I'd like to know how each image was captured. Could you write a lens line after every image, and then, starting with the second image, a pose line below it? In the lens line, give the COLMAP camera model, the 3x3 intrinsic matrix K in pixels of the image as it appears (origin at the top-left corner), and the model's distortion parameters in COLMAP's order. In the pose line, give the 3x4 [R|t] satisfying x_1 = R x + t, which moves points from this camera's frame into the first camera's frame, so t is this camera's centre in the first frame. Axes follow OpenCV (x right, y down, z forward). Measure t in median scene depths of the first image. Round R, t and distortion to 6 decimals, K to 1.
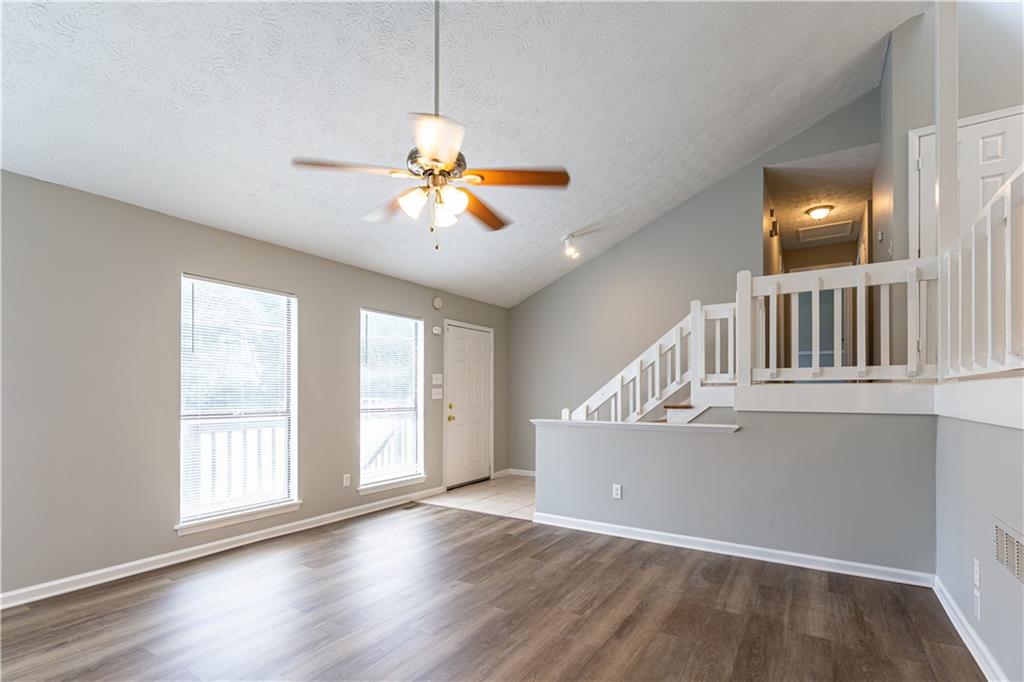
lens RADIAL K [[477.6, 0, 525.0], [0, 477.6, 392.1], [0, 0, 1]] dist [0.008493, -0.003042]
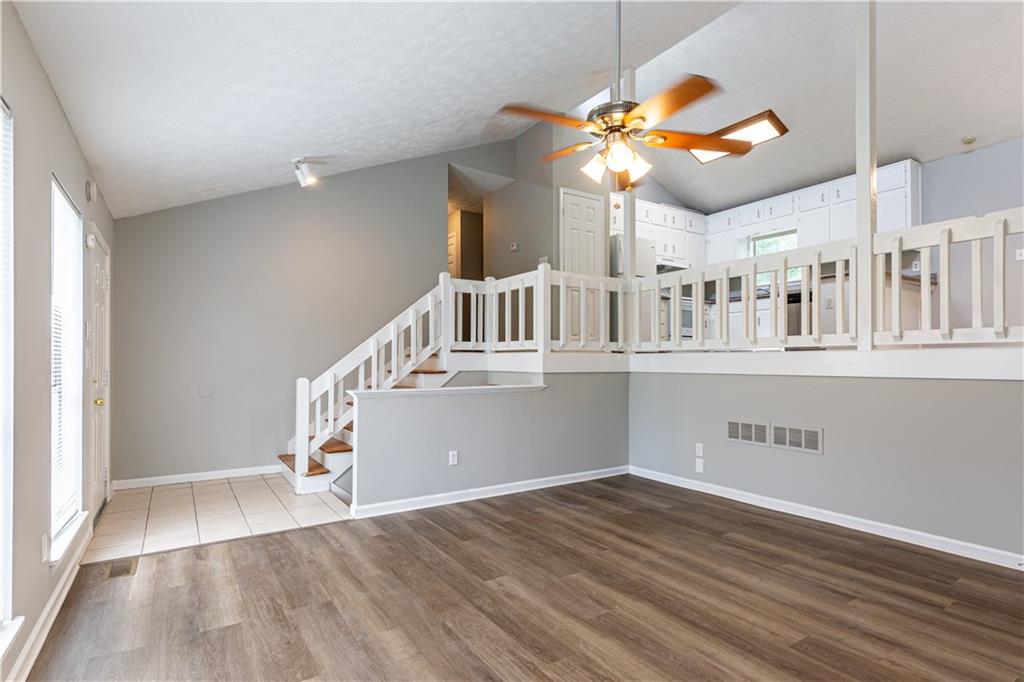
lens RADIAL K [[503.0, 0, 518.5], [0, 503.0, 362.4], [0, 0, 1]] dist [0.007777, -0.002414]
pose [[0.421951, 0.000098, 0.906619, -0.799106], [-0.002927, 0.999995, 0.001254, 0.010843], [-0.906614, -0.003183, 0.421949, 0.509368]]
